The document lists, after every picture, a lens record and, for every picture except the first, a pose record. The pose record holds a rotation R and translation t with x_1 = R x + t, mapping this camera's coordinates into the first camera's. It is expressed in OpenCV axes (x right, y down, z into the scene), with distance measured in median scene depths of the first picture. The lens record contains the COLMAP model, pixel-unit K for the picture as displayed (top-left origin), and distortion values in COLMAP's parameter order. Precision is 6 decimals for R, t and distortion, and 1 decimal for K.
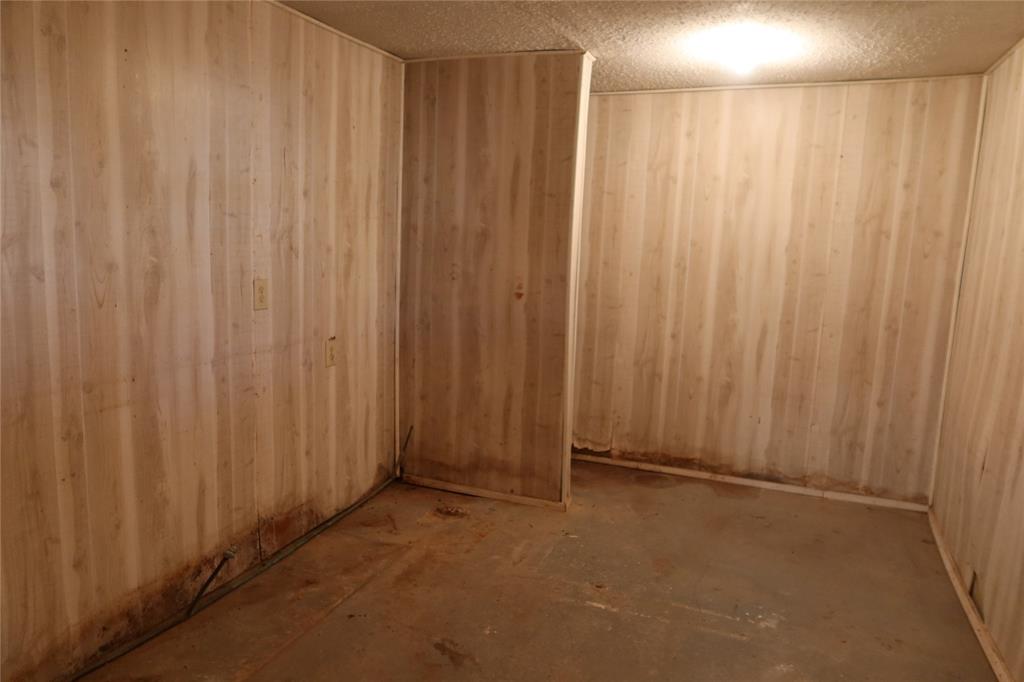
lens RADIAL K [[722.3, 0, 512.8], [0, 722.3, 341.4], [0, 0, 1]] dist [-0.004581, -0.000829]
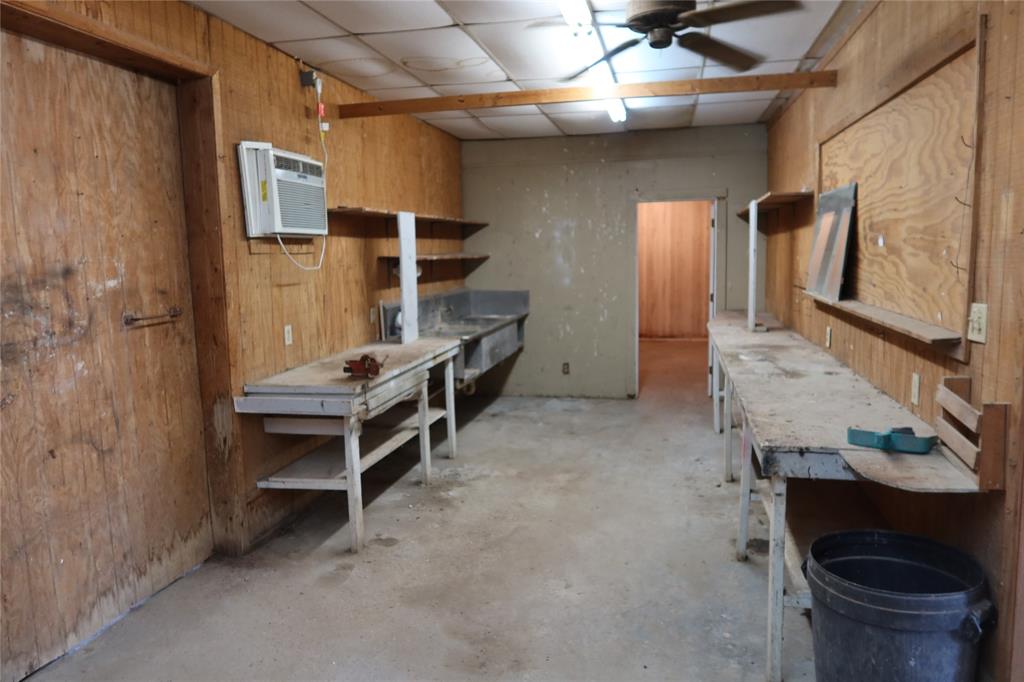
lens RADIAL K [[722.3, 0, 511.9], [0, 722.3, 341.5], [0, 0, 1]] dist [-0.004581, -0.000829]
pose [[0.987744, -0.077064, 0.135732, -0.611090], [0.080176, 0.996625, -0.017599, 0.209977], [-0.133918, 0.028266, 0.990589, -1.624096]]
